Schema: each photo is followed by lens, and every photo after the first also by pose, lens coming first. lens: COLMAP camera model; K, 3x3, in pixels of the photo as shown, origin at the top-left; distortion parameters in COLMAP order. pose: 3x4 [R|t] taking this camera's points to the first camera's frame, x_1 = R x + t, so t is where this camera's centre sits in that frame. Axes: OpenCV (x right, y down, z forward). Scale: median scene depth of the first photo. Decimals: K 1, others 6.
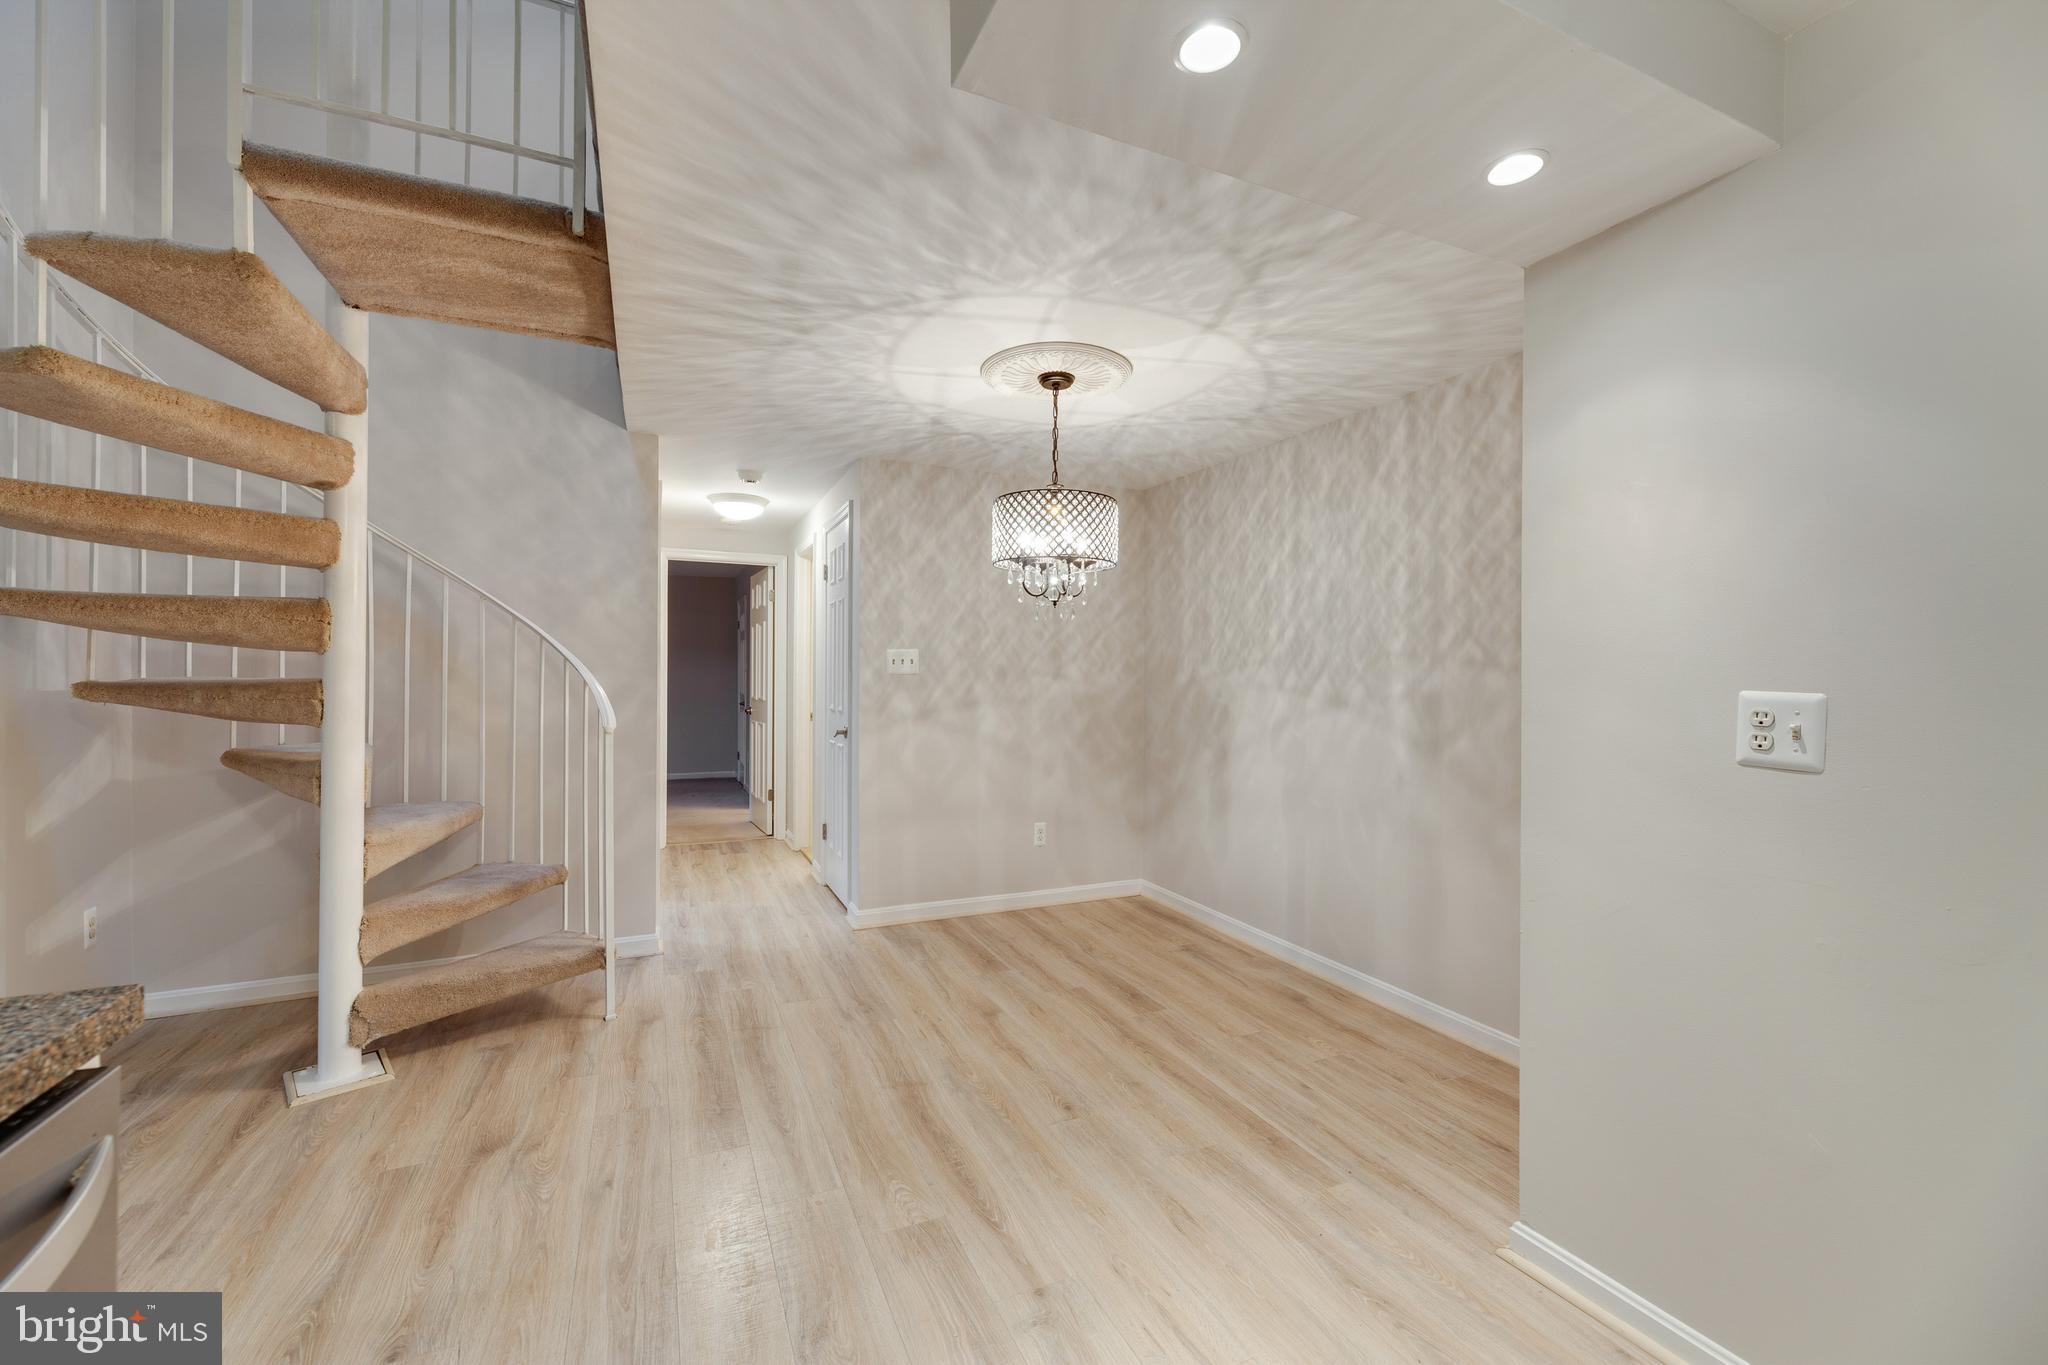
lens RADIAL K [[827.9, 0, 1032.0], [0, 827.9, 679.0], [0, 0, 1]] dist [-0.000301, -0.000951]
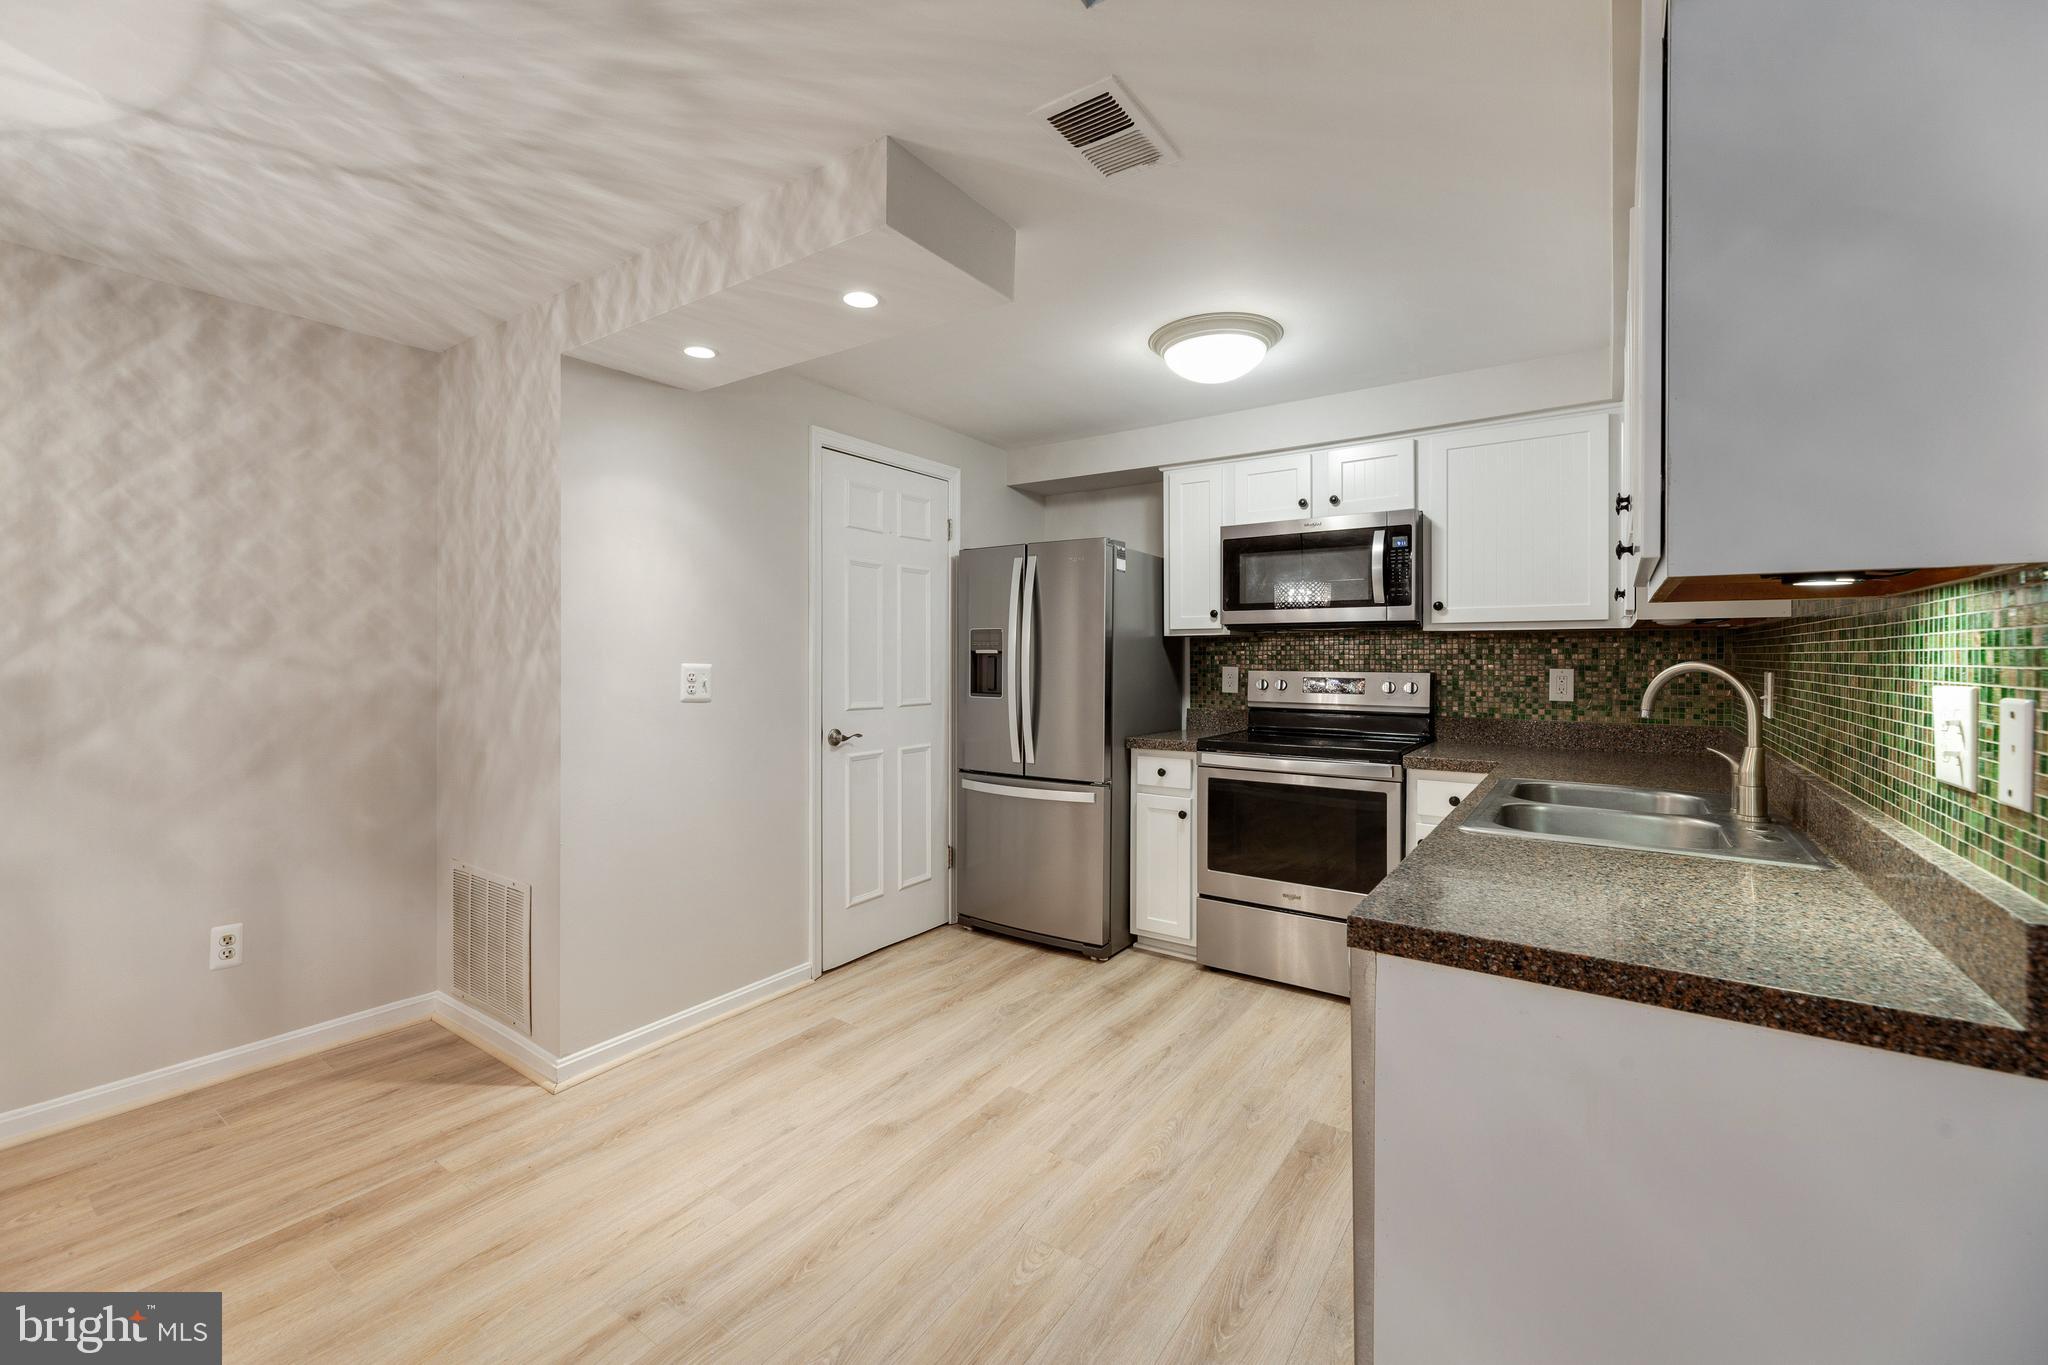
lens RADIAL K [[827.9, 0, 1029.3], [0, 827.9, 661.5], [0, 0, 1]] dist [-0.000301, -0.000951]
pose [[-0.511483, -0.010766, 0.859226, -0.502387], [-0.002793, 0.999937, 0.010866, -0.005698], [-0.859289, 0.003158, -0.511481, 0.539855]]
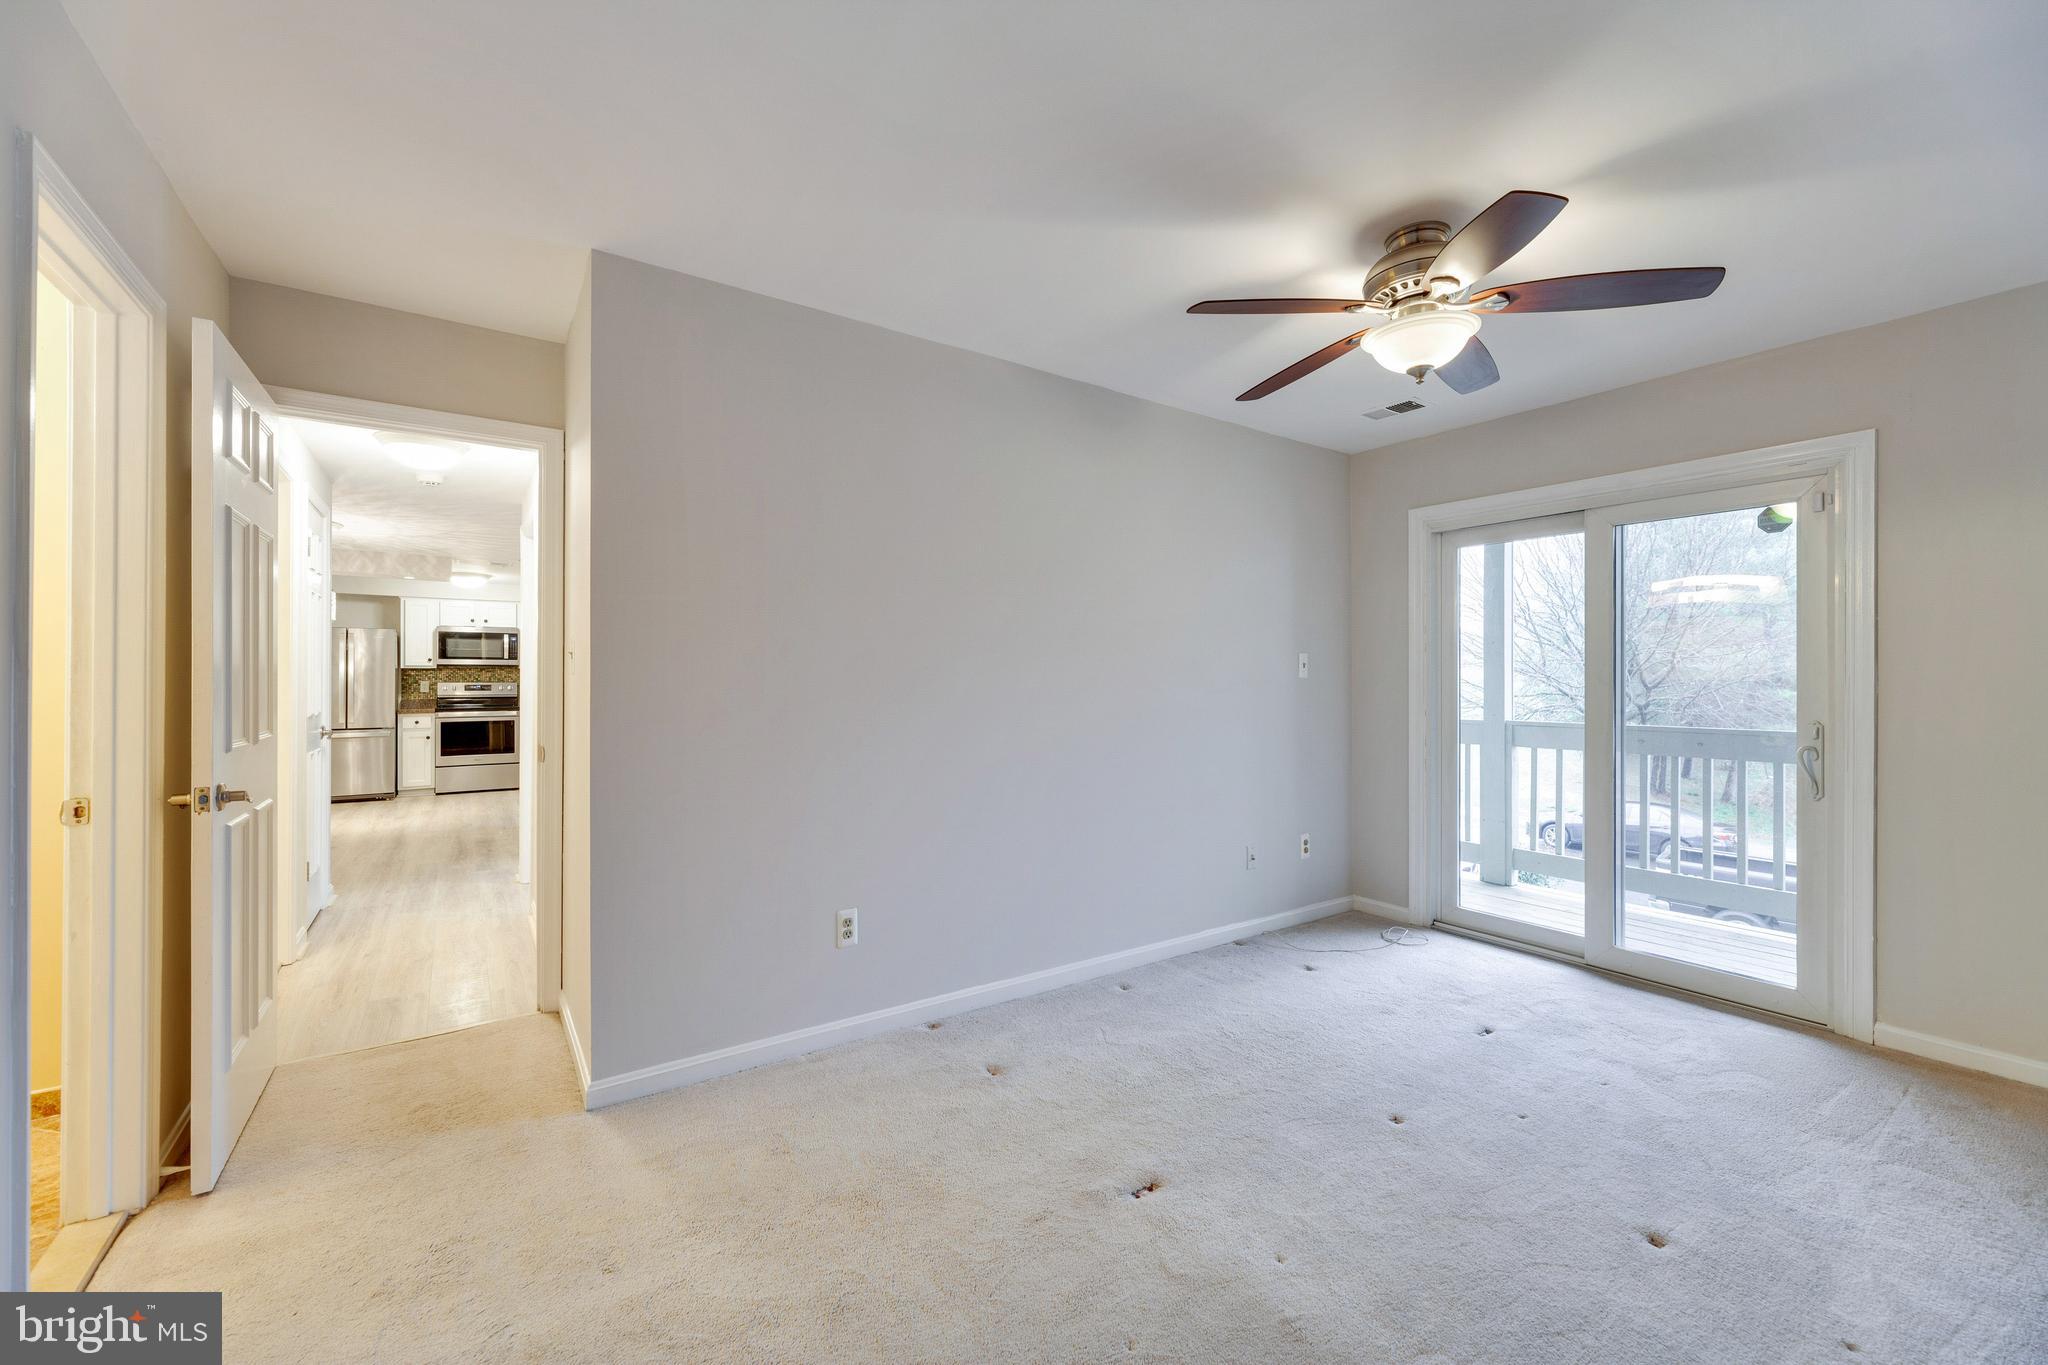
lens RADIAL K [[827.9, 0, 1029.5], [0, 827.9, 670.8], [0, 0, 1]] dist [-0.000301, -0.000951]
pose [[-0.983208, -0.008272, -0.182301, -1.111827], [-0.007508, 0.999960, -0.004879, -0.020957], [0.182334, -0.003428, -0.983231, 2.730866]]
